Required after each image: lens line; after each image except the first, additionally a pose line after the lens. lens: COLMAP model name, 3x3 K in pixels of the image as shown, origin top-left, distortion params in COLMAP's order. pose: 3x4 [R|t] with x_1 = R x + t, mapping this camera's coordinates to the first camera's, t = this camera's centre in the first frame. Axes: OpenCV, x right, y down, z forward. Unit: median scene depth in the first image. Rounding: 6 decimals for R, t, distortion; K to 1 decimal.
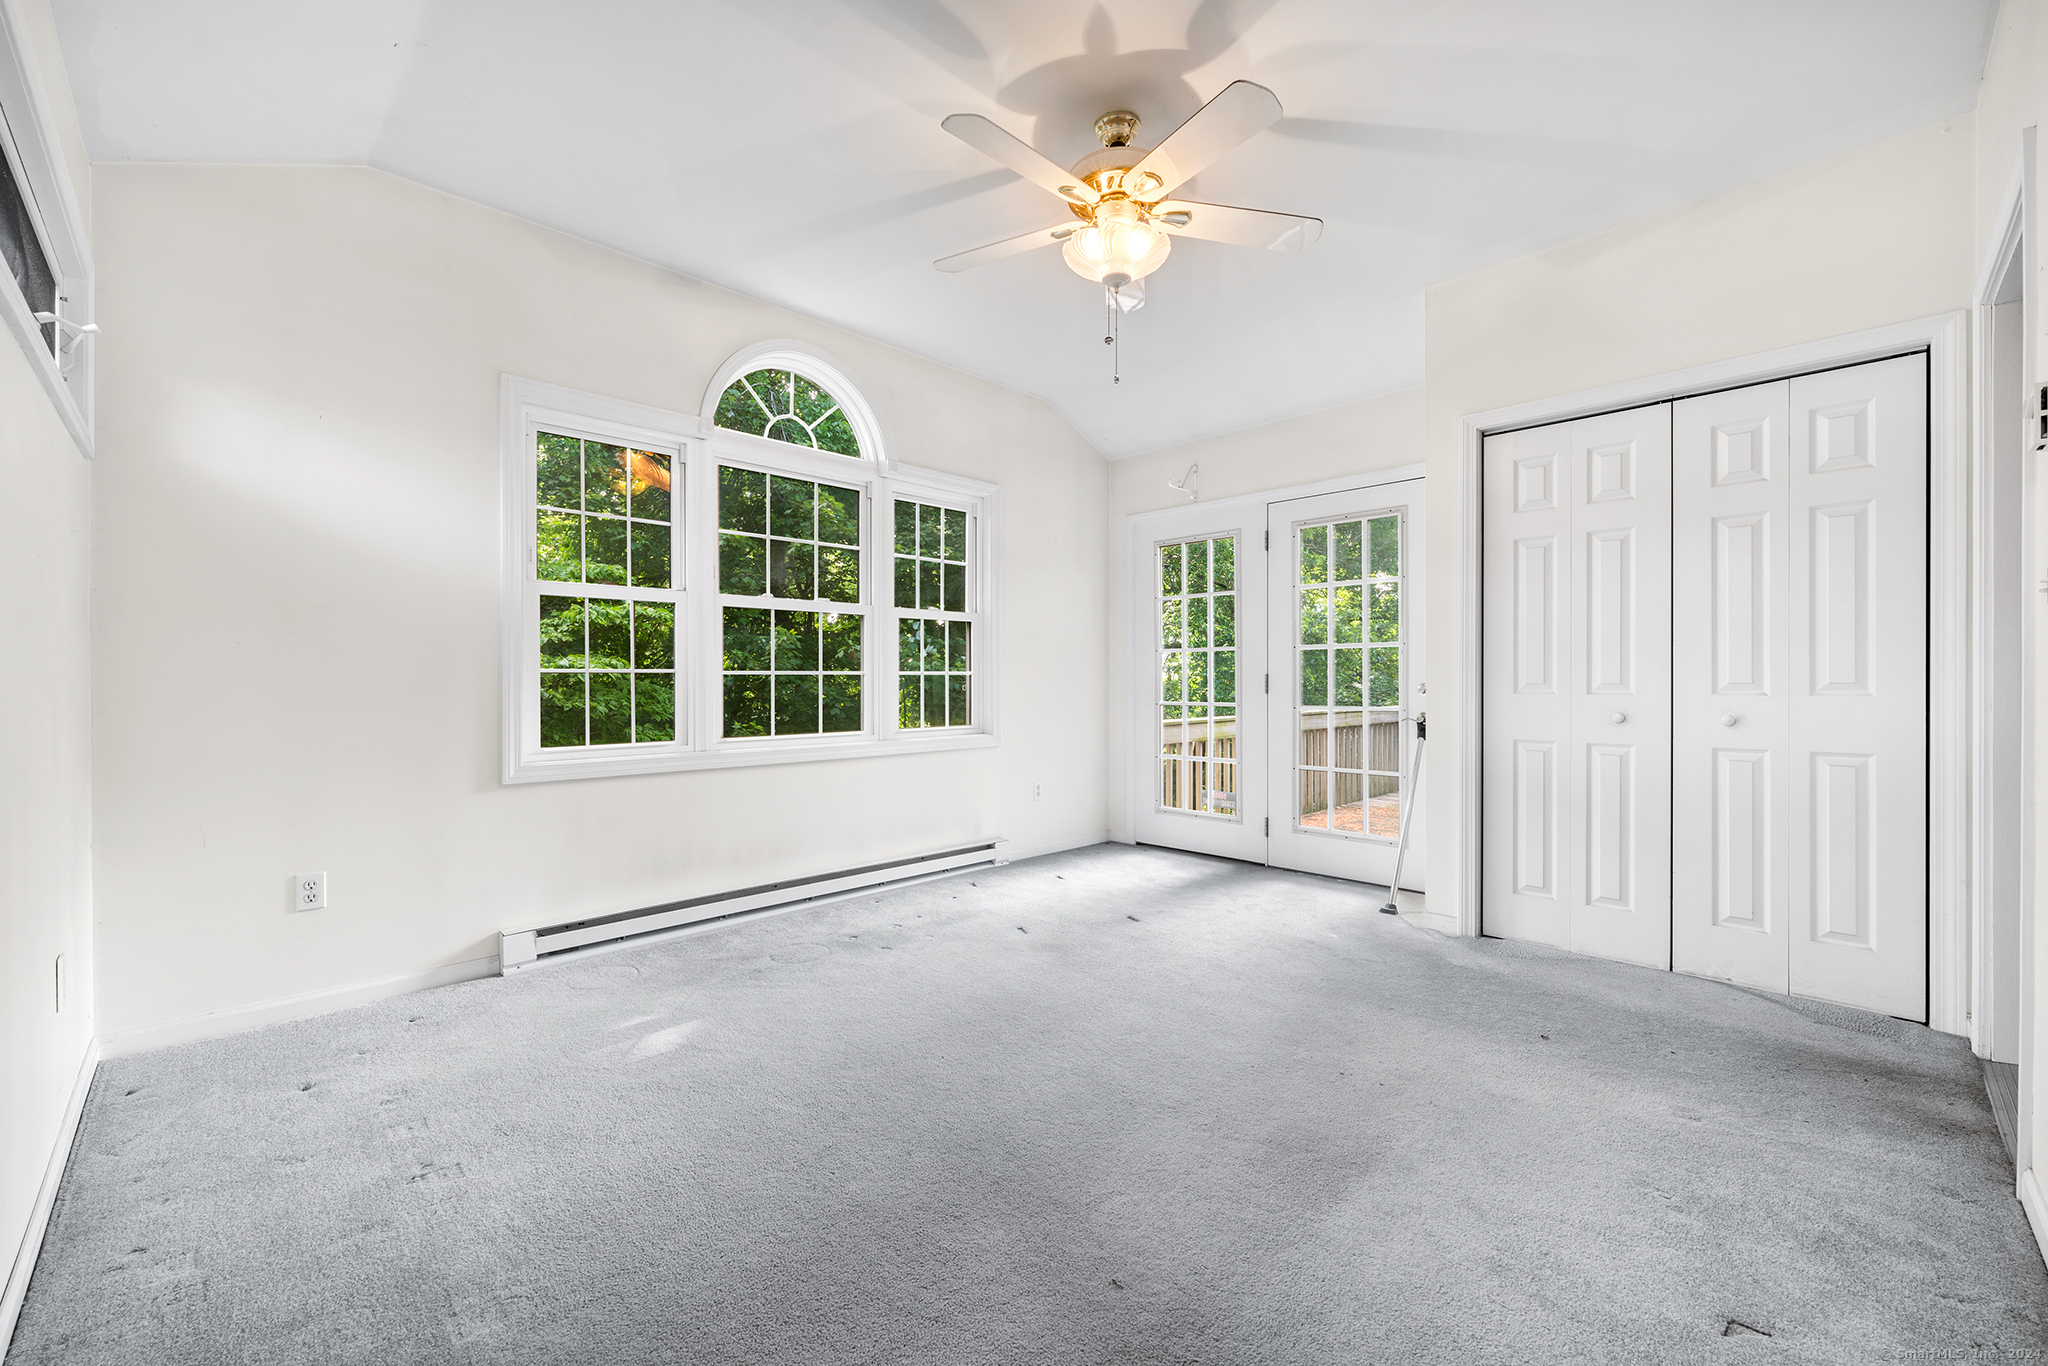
lens RADIAL K [[823.0, 0, 1019.3], [0, 823.0, 680.3], [0, 0, 1]] dist [-0.000171, -0.000059]
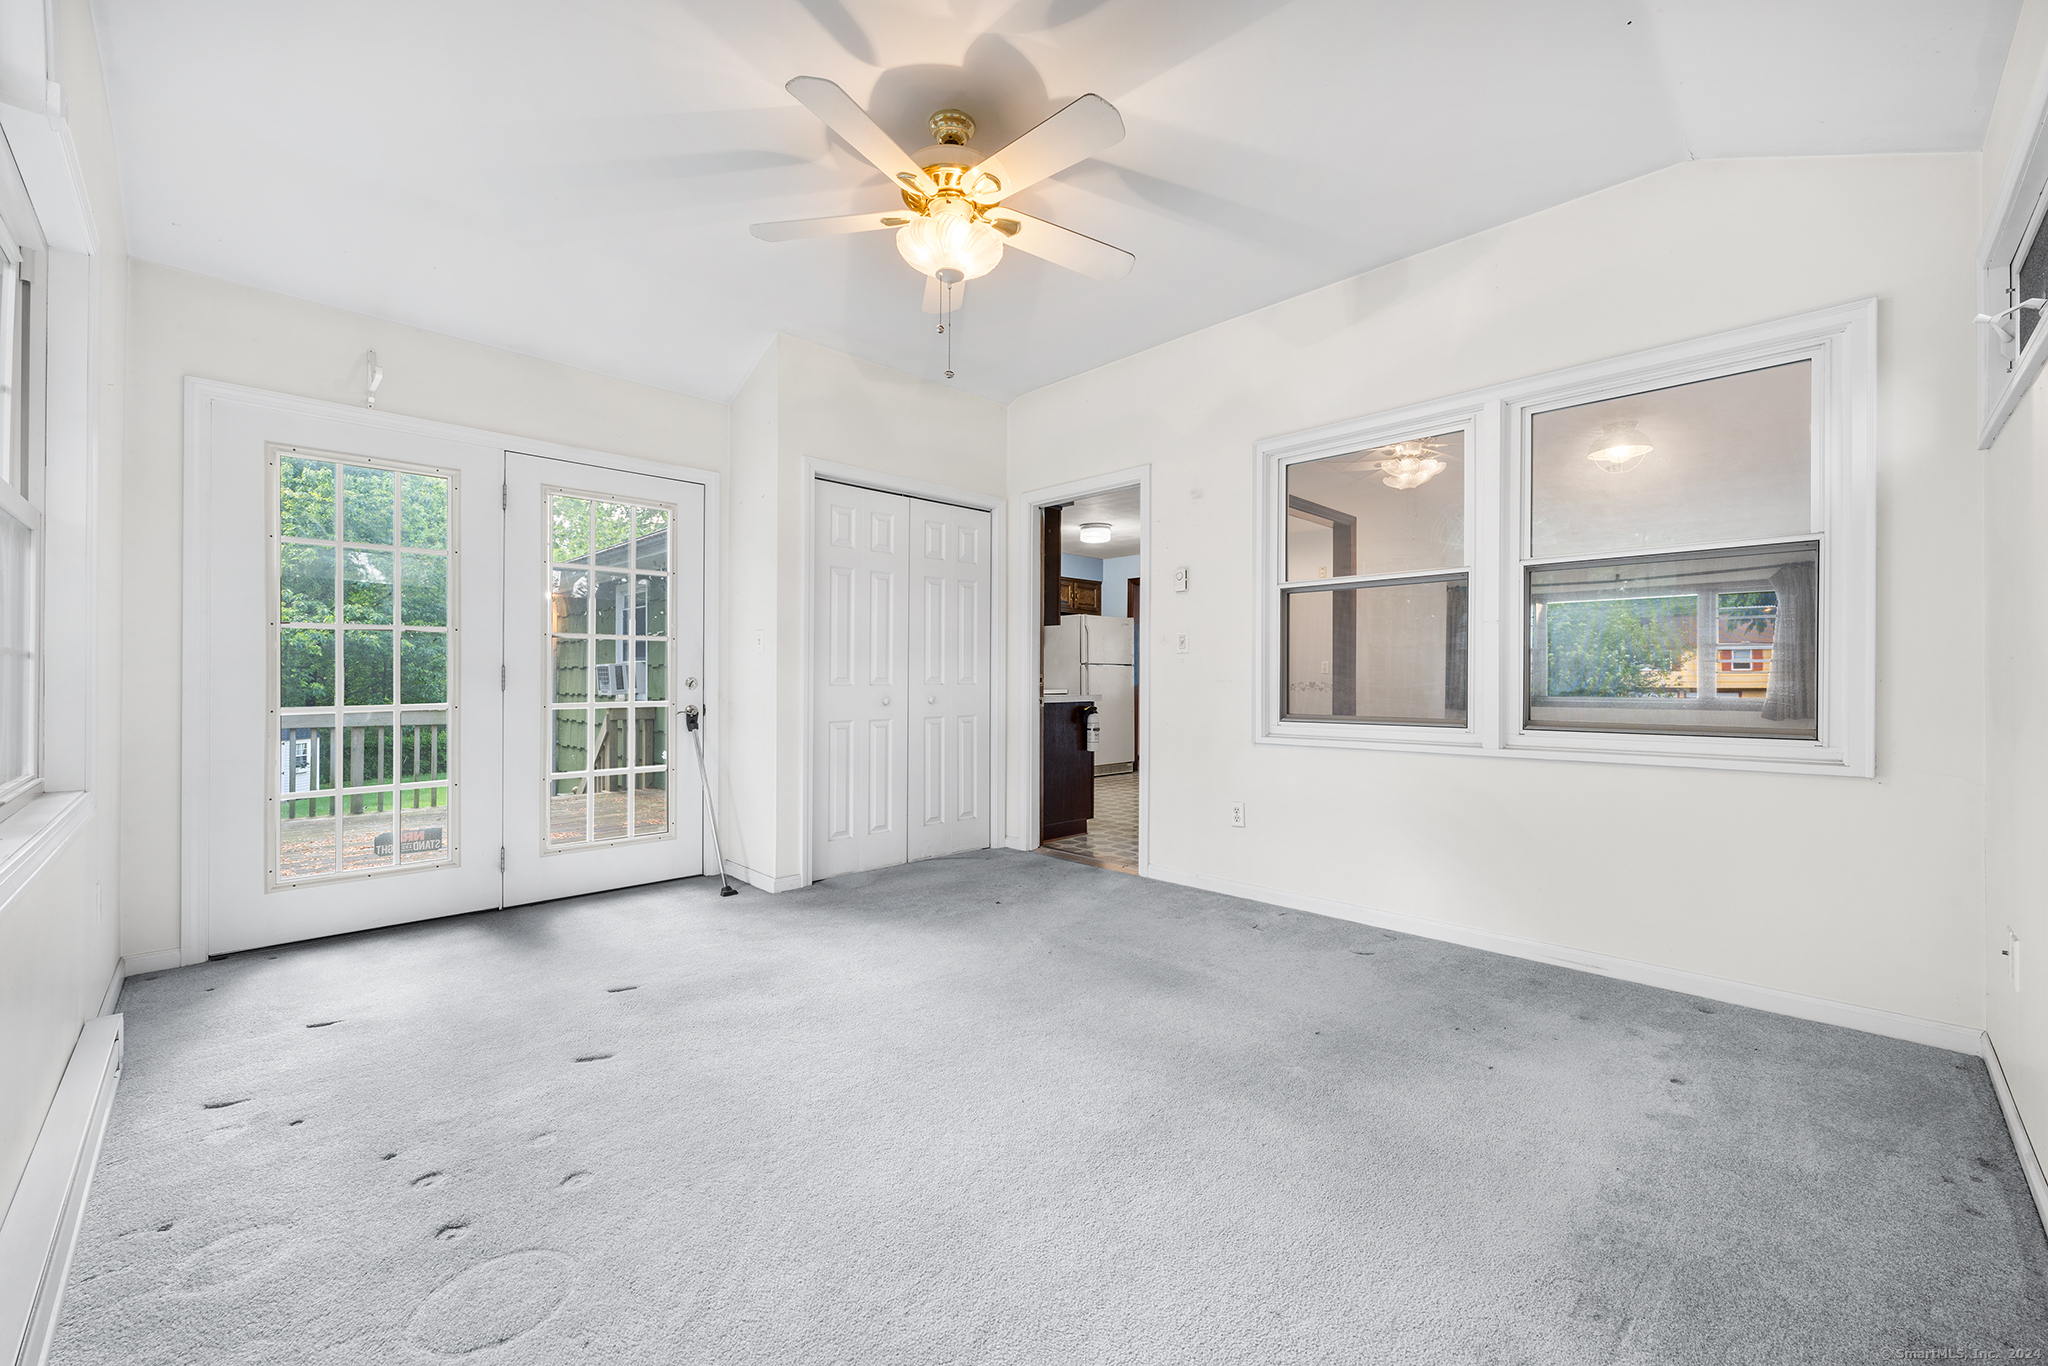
lens RADIAL K [[807.1, 0, 1027.5], [0, 807.1, 676.8], [0, 0, 1]] dist [-0.000316, -0.000027]
pose [[-0.002527, 0.000197, 0.999997, -0.643829], [-0.004084, 0.999992, -0.000208, 0.001175], [-0.999988, -0.004085, -0.002527, 0.672820]]
